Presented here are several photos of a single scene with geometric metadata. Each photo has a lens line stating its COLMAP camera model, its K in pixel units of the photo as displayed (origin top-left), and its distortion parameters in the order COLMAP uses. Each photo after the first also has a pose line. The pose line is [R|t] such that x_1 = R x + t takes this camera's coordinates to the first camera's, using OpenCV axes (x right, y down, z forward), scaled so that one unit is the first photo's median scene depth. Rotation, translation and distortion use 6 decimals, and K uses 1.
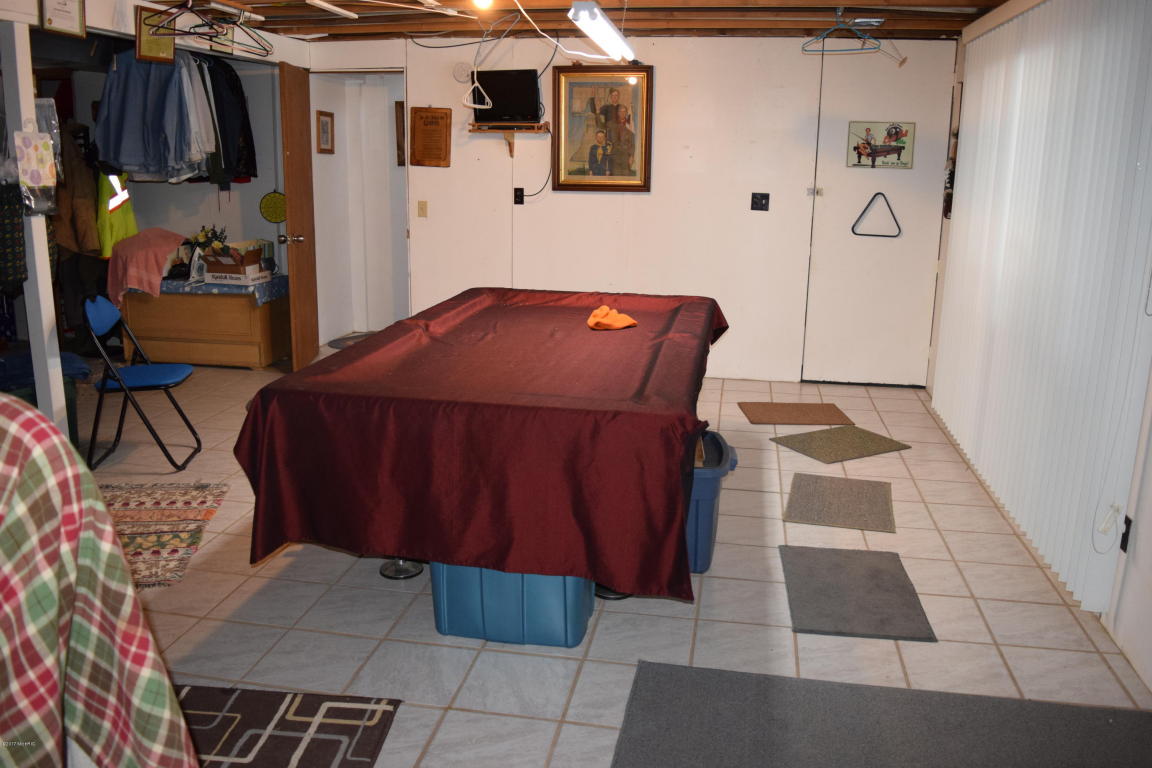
lens RADIAL K [[897.3, 0, 580.4], [0, 897.3, 357.9], [0, 0, 1]] dist [-0.007253, -0.004737]
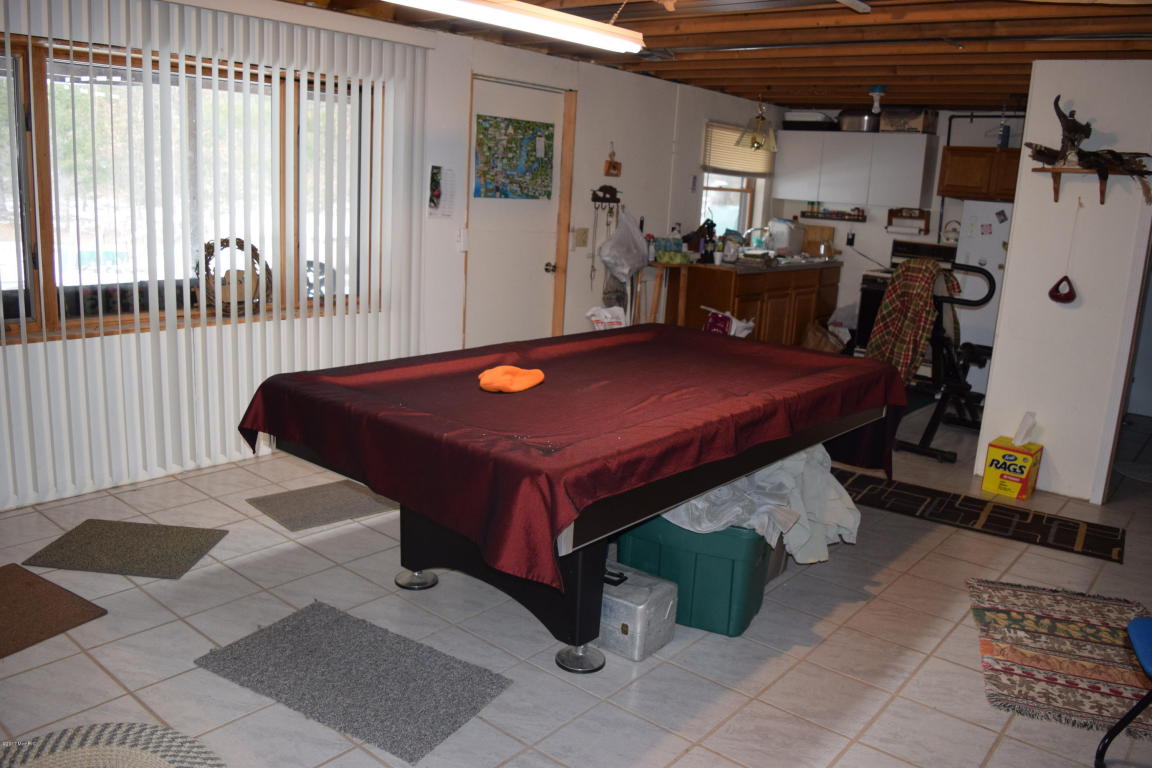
lens RADIAL K [[897.3, 0, 580.4], [0, 897.3, 357.9], [0, 0, 1]] dist [-0.007253, -0.004737]
pose [[-0.866087, -0.163621, 0.472357, -0.356968], [0.037163, 0.921227, 0.387246, -0.327128], [-0.498509, 0.352944, -0.791782, 1.422518]]
